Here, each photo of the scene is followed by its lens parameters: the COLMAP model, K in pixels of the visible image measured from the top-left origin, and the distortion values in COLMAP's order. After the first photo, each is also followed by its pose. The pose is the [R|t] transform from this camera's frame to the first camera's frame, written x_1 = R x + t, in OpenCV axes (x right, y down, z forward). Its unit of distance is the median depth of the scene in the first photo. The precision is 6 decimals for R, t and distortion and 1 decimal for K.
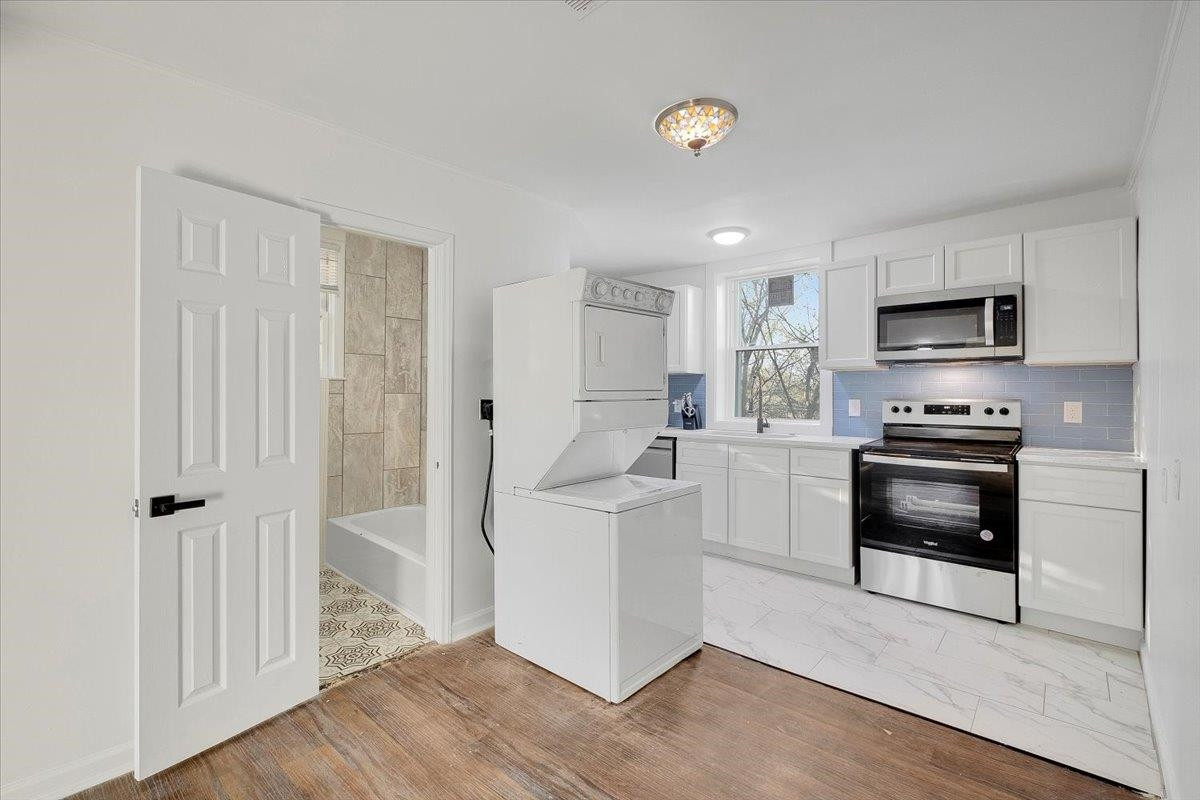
lens RADIAL K [[535.7, 0, 594.1], [0, 535.7, 387.5], [0, 0, 1]] dist [0.002001, 0.000251]
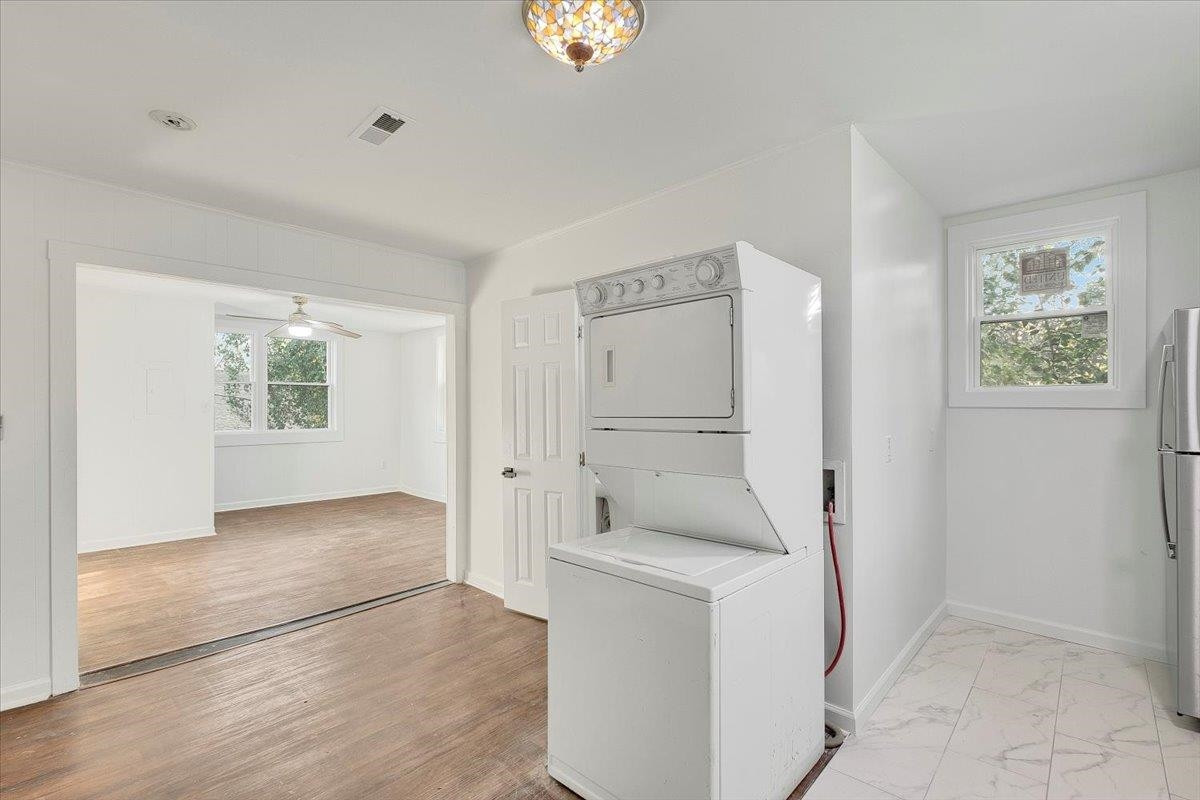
lens RADIAL K [[556.7, 0, 604.5], [0, 556.7, 406.2], [0, 0, 1]] dist [0.000514, -0.000002]
pose [[-0.035953, -0.001441, -0.999352, 0.658809], [0.013502, 0.999907, -0.001927, -0.007201], [0.999262, -0.013563, -0.035930, 0.779935]]
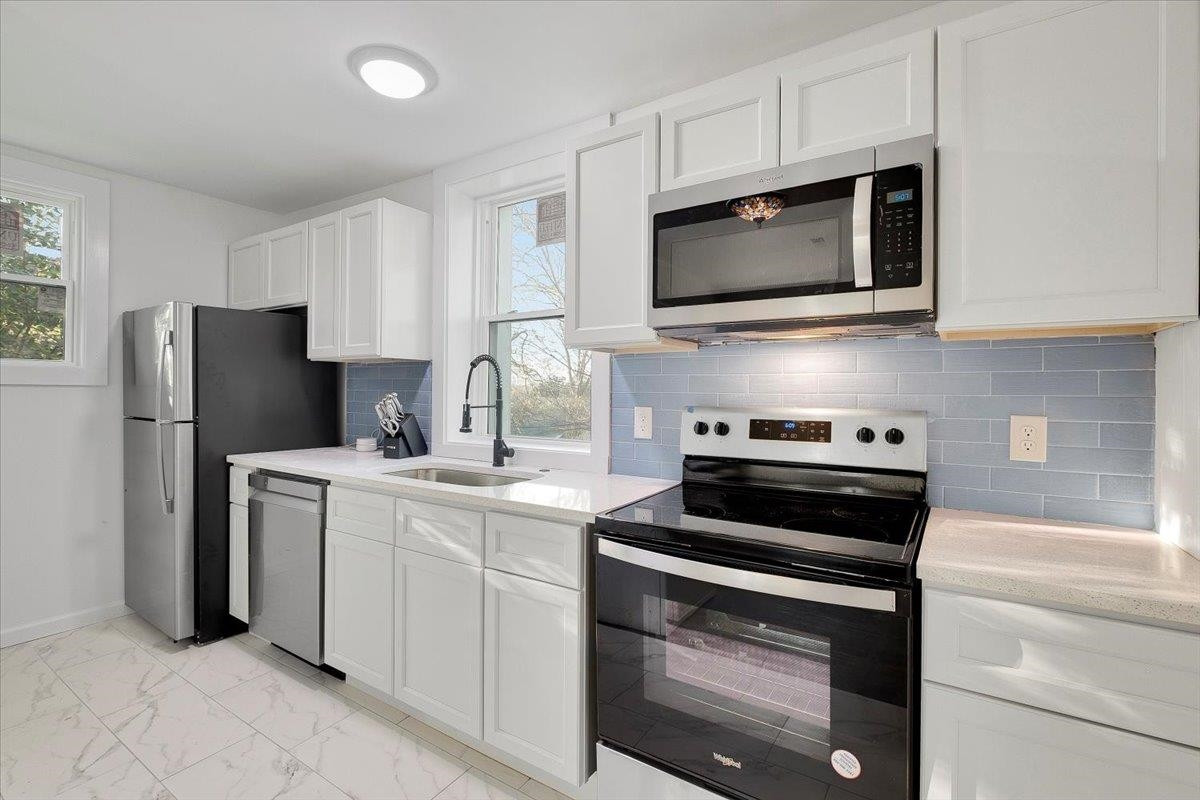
lens RADIAL K [[550.4, 0, 599.3], [0, 550.4, 391.6], [0, 0, 1]] dist [-0.000905, 0.000005]
pose [[0.989728, 0.001925, 0.142951, 0.467017], [-0.003645, 0.999924, 0.011766, 0.000834], [-0.142917, -0.012166, 0.989660, 0.595503]]
